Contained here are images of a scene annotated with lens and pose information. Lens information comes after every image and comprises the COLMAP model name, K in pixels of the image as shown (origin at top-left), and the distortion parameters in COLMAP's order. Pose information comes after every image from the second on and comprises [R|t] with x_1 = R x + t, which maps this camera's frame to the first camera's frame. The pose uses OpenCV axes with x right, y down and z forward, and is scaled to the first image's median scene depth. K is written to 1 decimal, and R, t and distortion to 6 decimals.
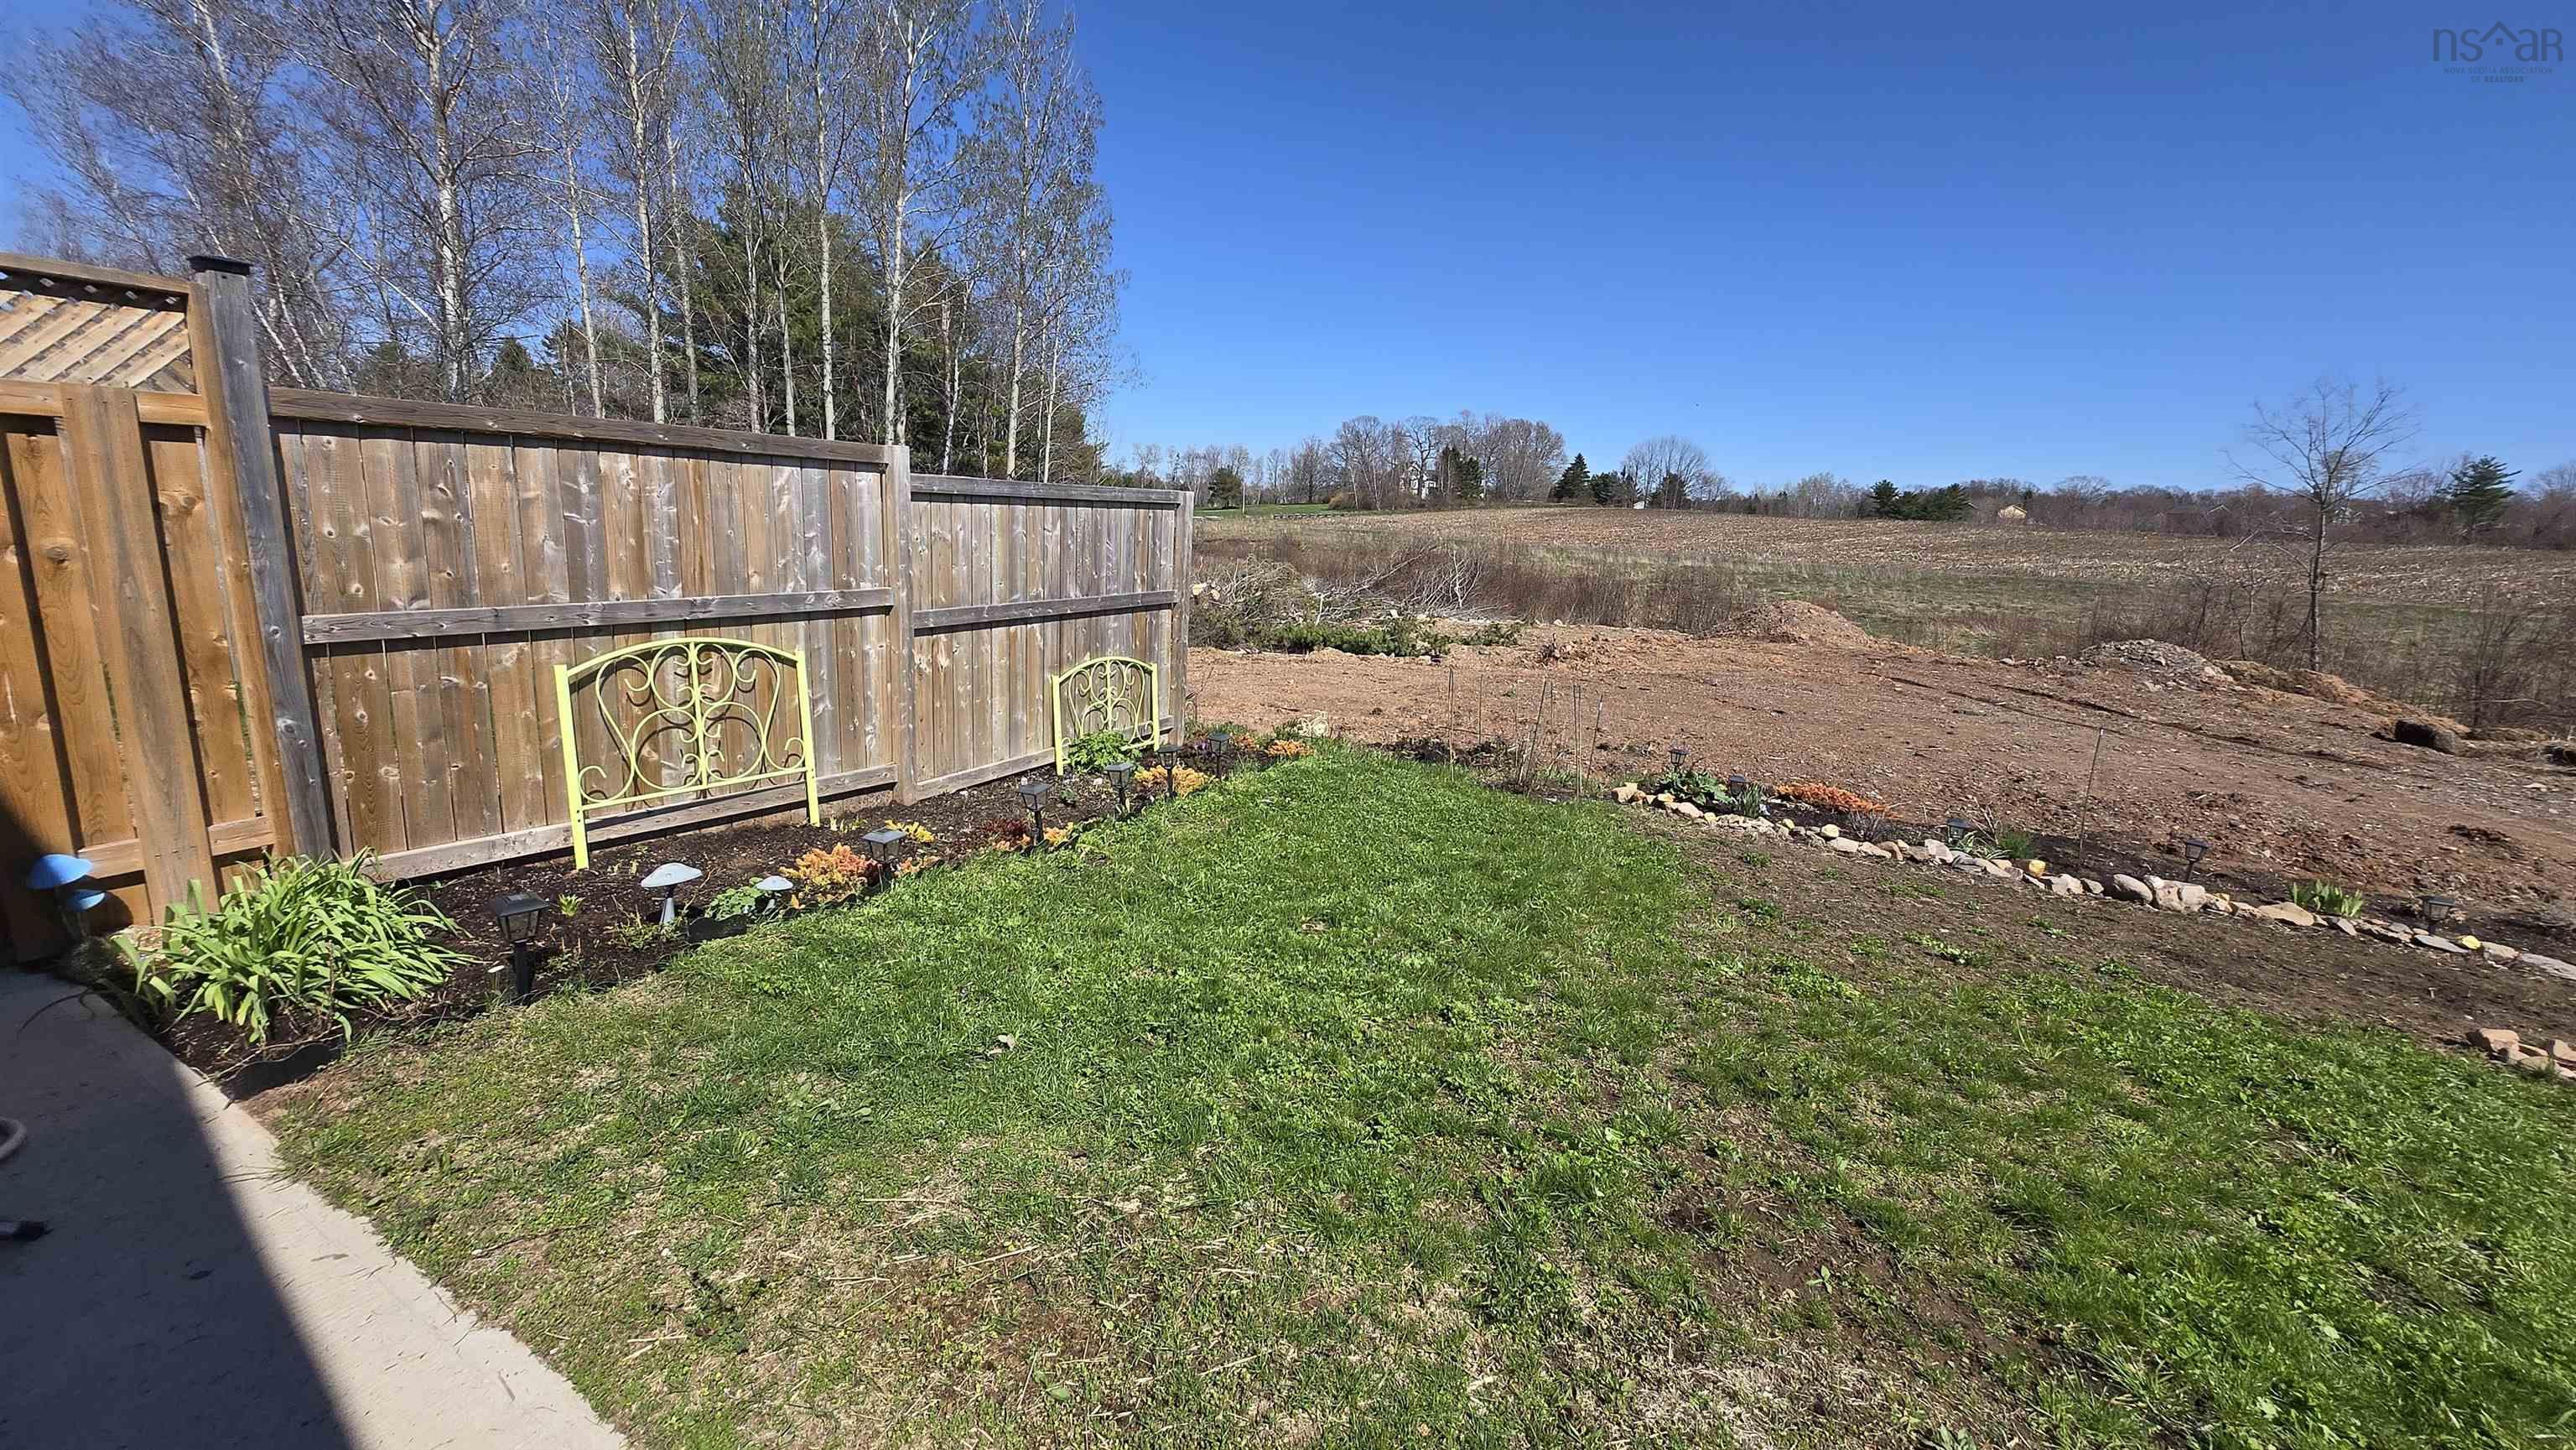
lens RADIAL K [[1015.4, 0, 1284.5], [0, 1015.4, 697.0], [0, 0, 1]] dist [0.002906, -0.000287]
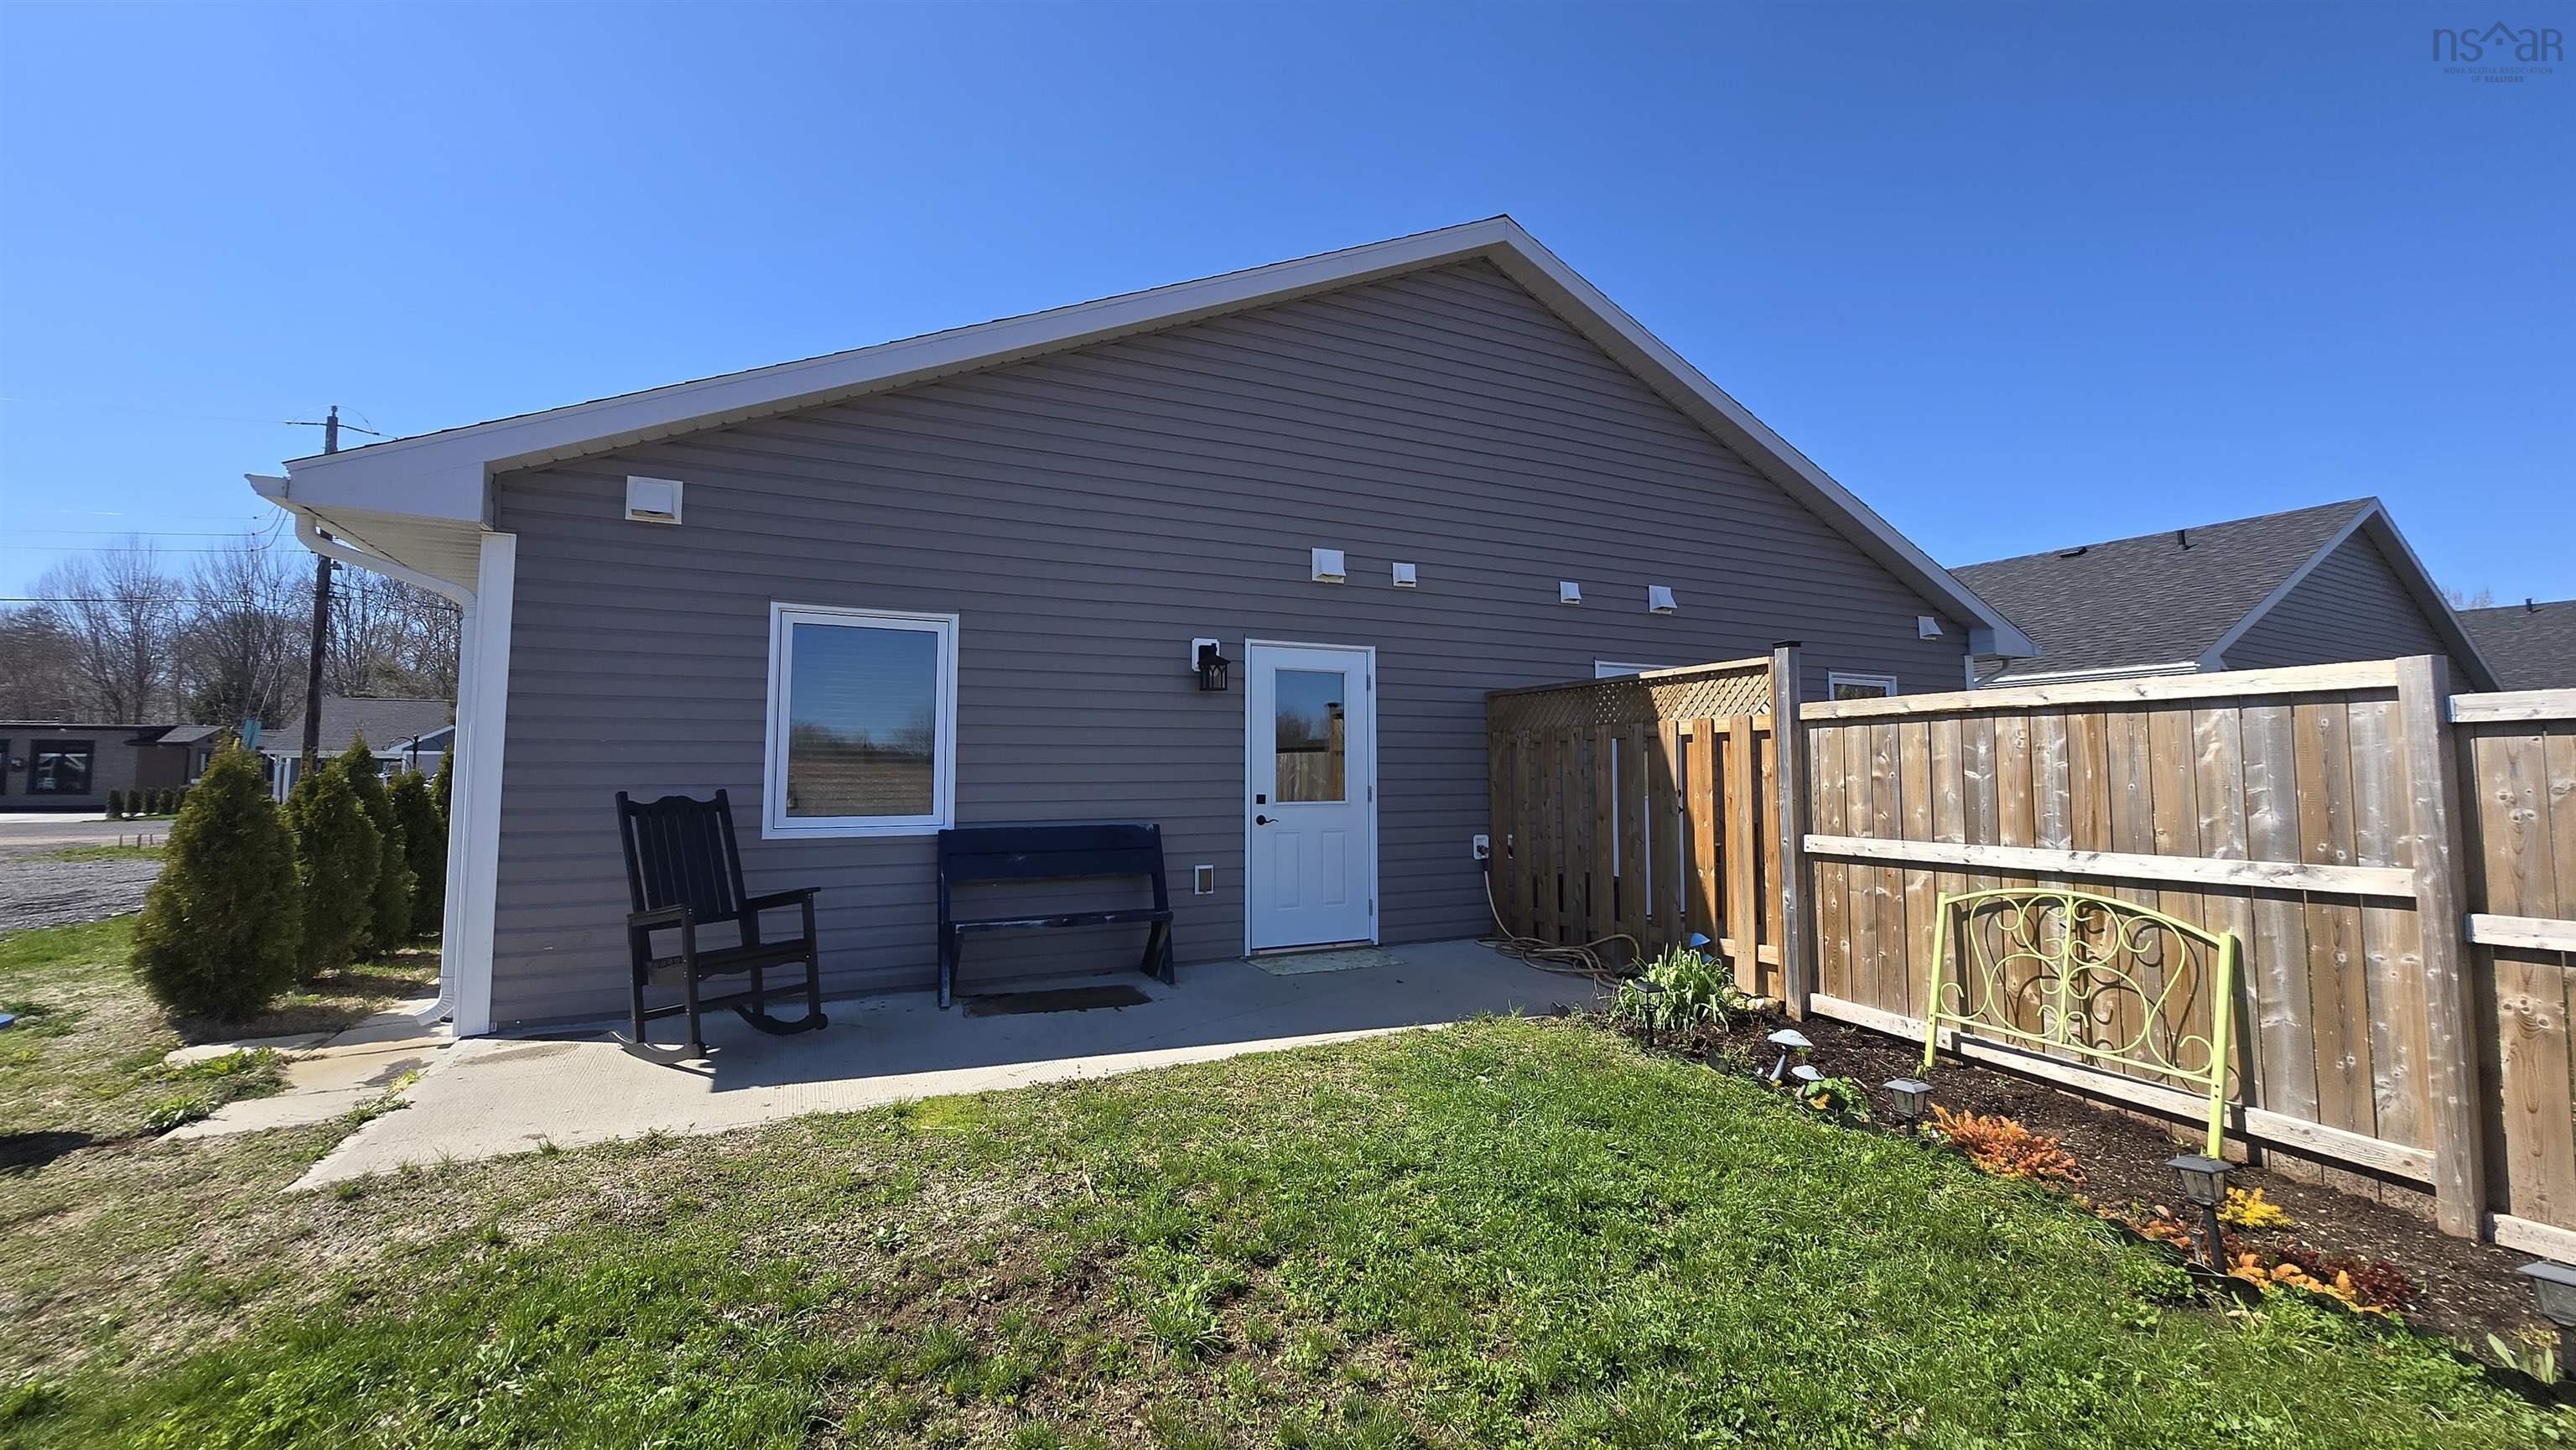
lens RADIAL K [[1015.4, 0, 1284.5], [0, 1015.4, 697.0], [0, 0, 1]] dist [0.002906, -0.000287]
pose [[-0.564839, -0.098785, -0.819267, 0.671636], [-0.161800, 0.986796, -0.007434, -0.112163], [0.809184, 0.128359, -0.573364, 0.909722]]
